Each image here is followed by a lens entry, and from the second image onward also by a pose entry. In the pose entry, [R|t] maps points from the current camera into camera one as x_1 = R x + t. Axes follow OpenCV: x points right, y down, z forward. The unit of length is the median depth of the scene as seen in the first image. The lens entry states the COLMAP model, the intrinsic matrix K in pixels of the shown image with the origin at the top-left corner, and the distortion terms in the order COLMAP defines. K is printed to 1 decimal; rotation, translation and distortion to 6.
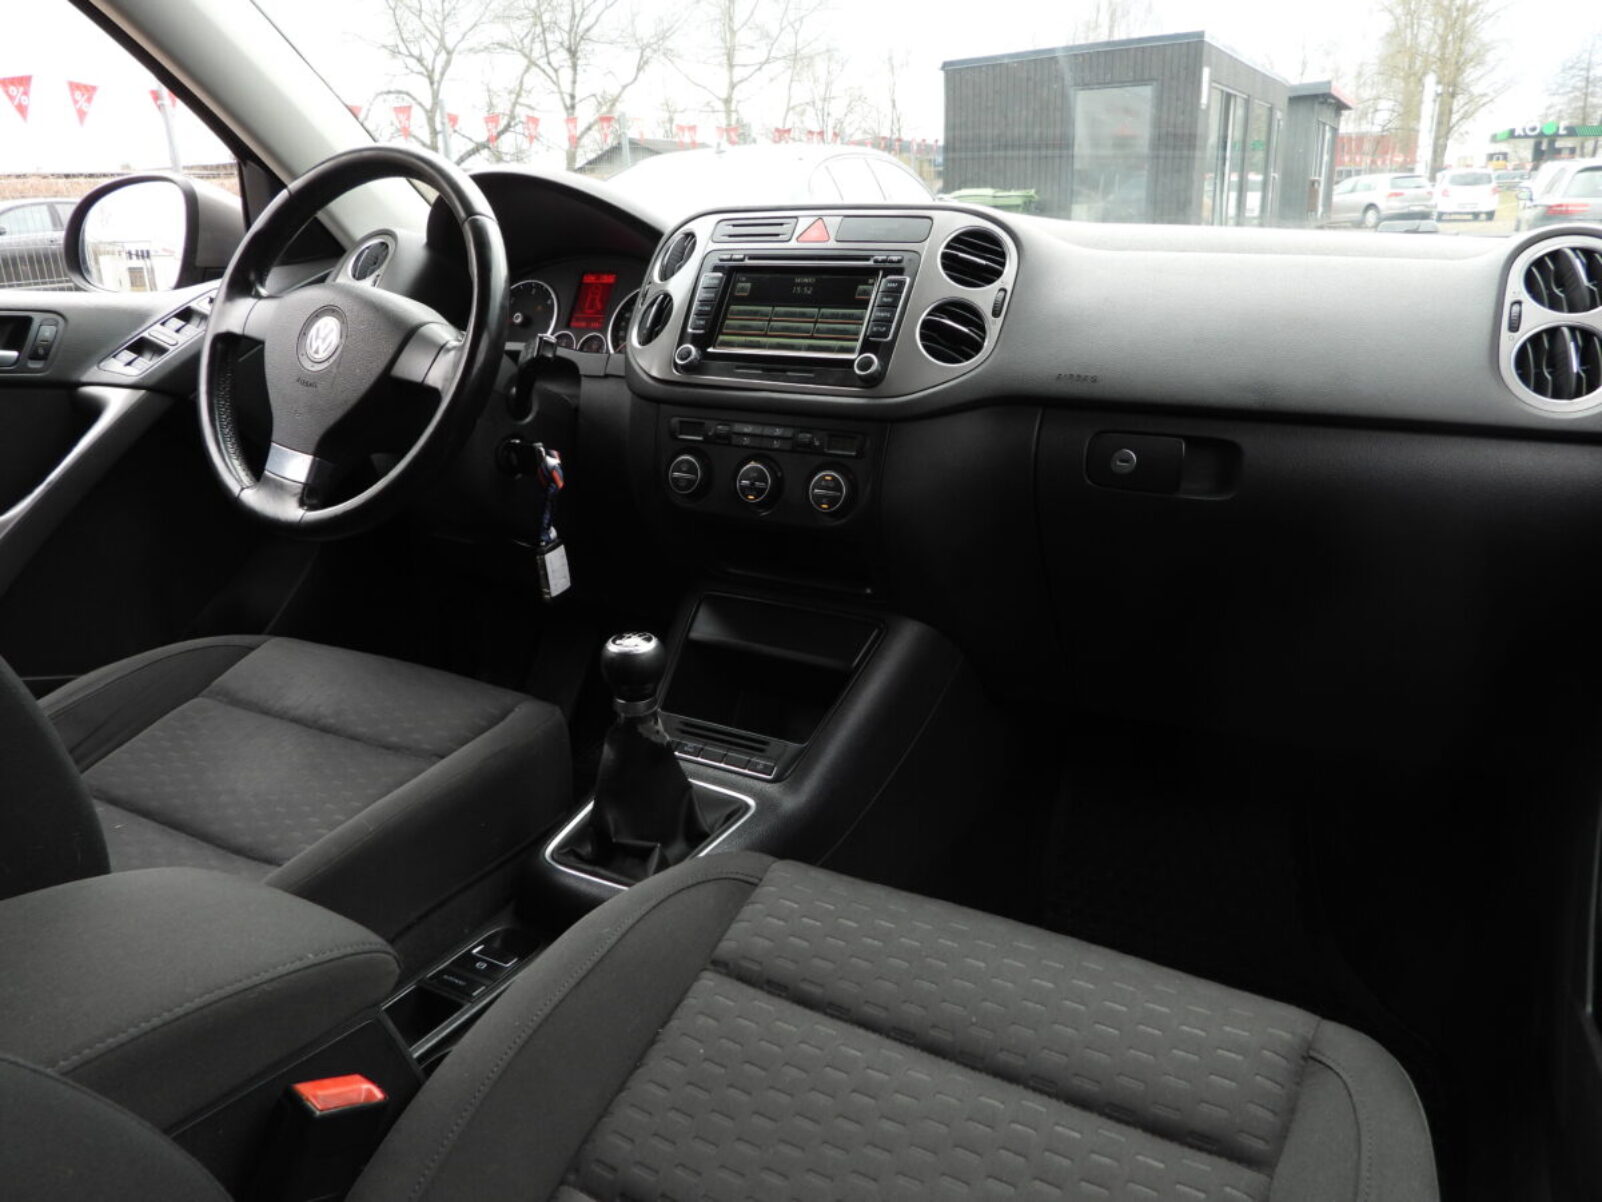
lens RADIAL K [[1187.3, 0, 801.0], [0, 1187.3, 601.0], [0, 0, 1]] dist [-0.010125, 0.000367]
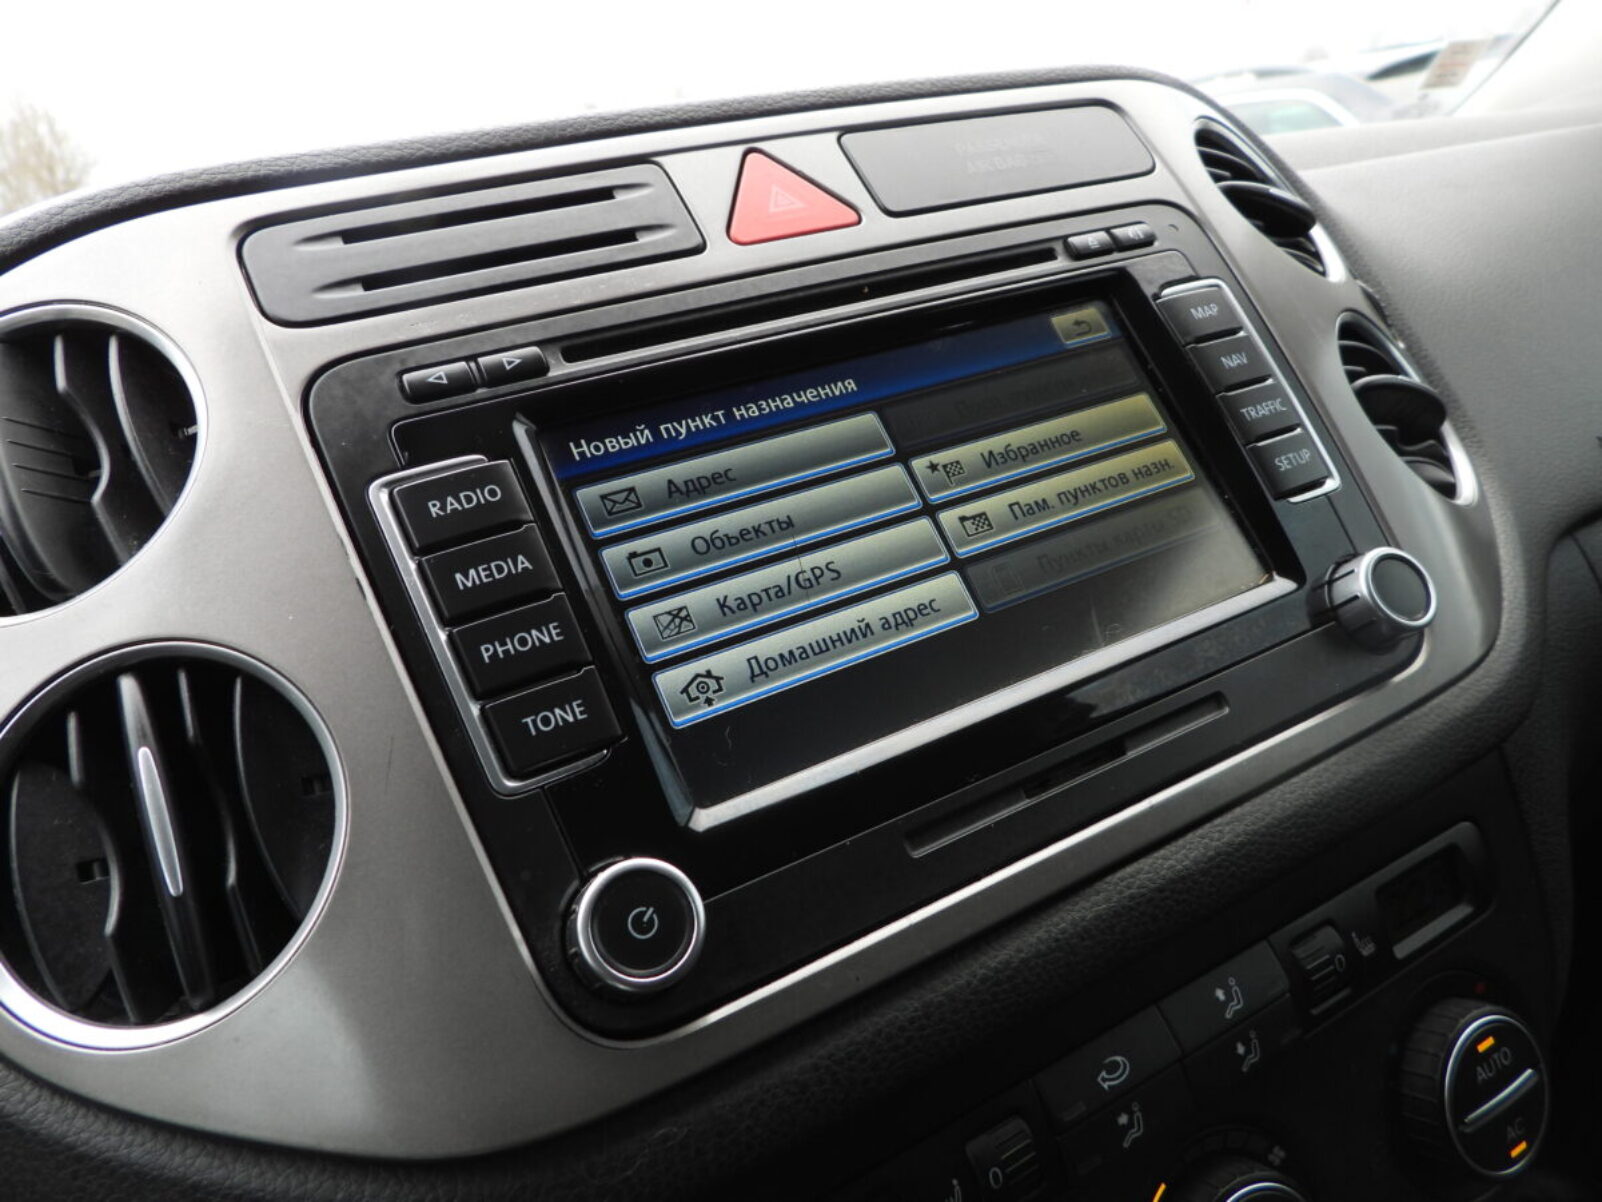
lens RADIAL K [[1147.4, 0, 801.0], [0, 1147.4, 601.0], [0, 0, 1]] dist [0.003507, 0.000868]
pose [[0.517427, -0.326098, 0.791157, -0.209627], [0.419061, 0.902655, 0.097984, -0.266327], [-0.746094, 0.280844, 0.603714, 0.907629]]
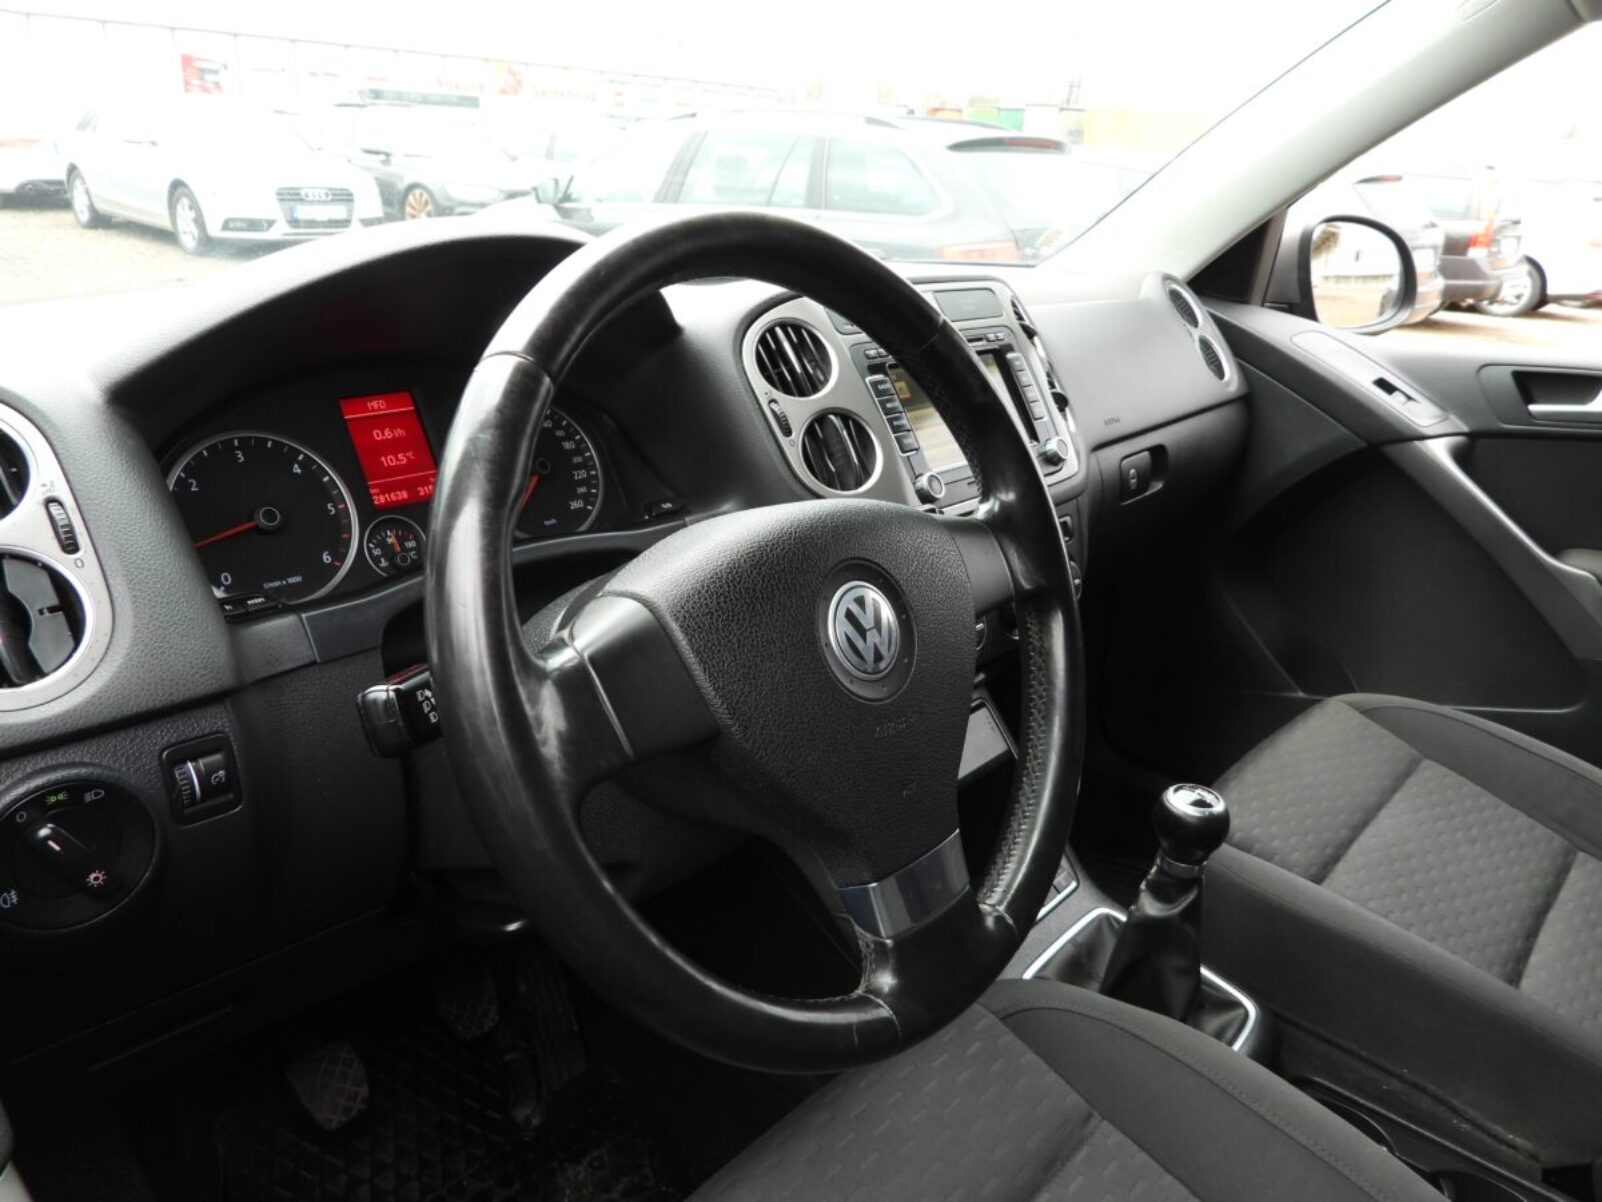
lens RADIAL K [[1147.4, 0, 801.0], [0, 1147.4, 601.0], [0, 0, 1]] dist [0.003507, 0.000868]
pose [[0.203805, -0.327993, 0.922434, -0.867849], [0.257803, 0.926935, 0.272634, -0.379705], [-0.944458, 0.182242, 0.273472, 0.927347]]
